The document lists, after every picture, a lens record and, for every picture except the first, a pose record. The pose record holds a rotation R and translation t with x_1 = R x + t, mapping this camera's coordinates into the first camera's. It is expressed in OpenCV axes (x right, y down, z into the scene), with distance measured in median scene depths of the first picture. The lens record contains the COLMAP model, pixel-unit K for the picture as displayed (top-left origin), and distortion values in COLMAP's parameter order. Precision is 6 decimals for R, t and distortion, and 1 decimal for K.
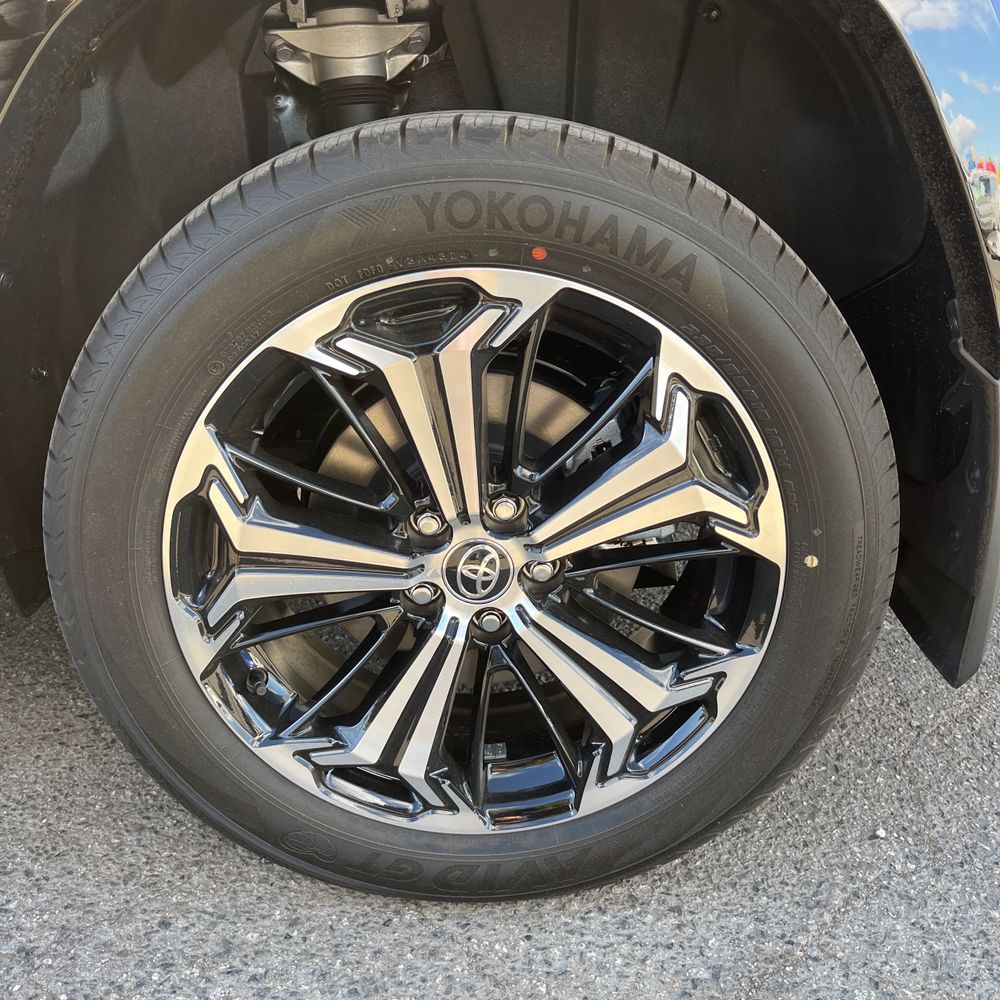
lens RADIAL K [[1009.0, 0, 504.1], [0, 1009.0, 505.4], [0, 0, 1]] dist [0.022633, 0.000000]
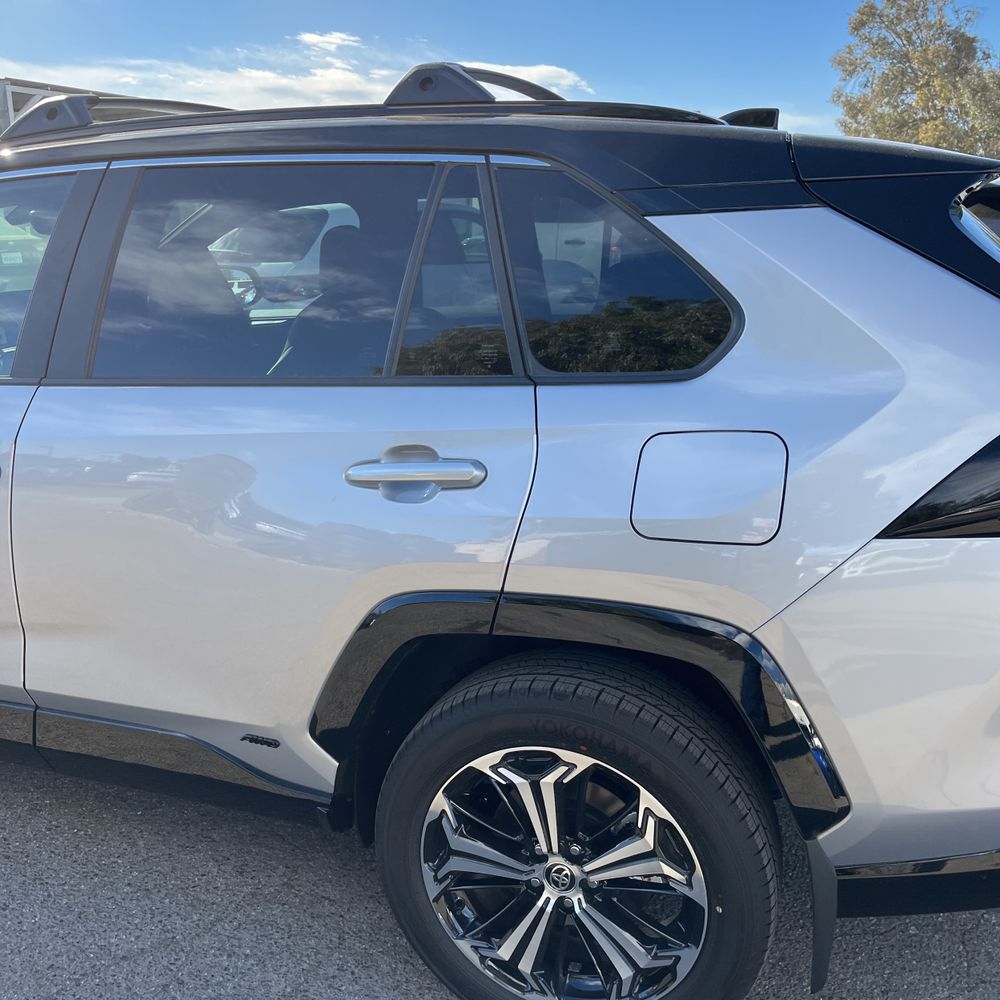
lens RADIAL K [[1009.0, 0, 493.4], [0, 1009.0, 509.0], [0, 0, 1]] dist [0.022633, 0.000000]
pose [[0.929031, 0.074526, -0.362420, 0.543729], [-0.114426, 0.989358, -0.089874, -0.480327], [0.351865, 0.124966, 0.927672, -1.064057]]
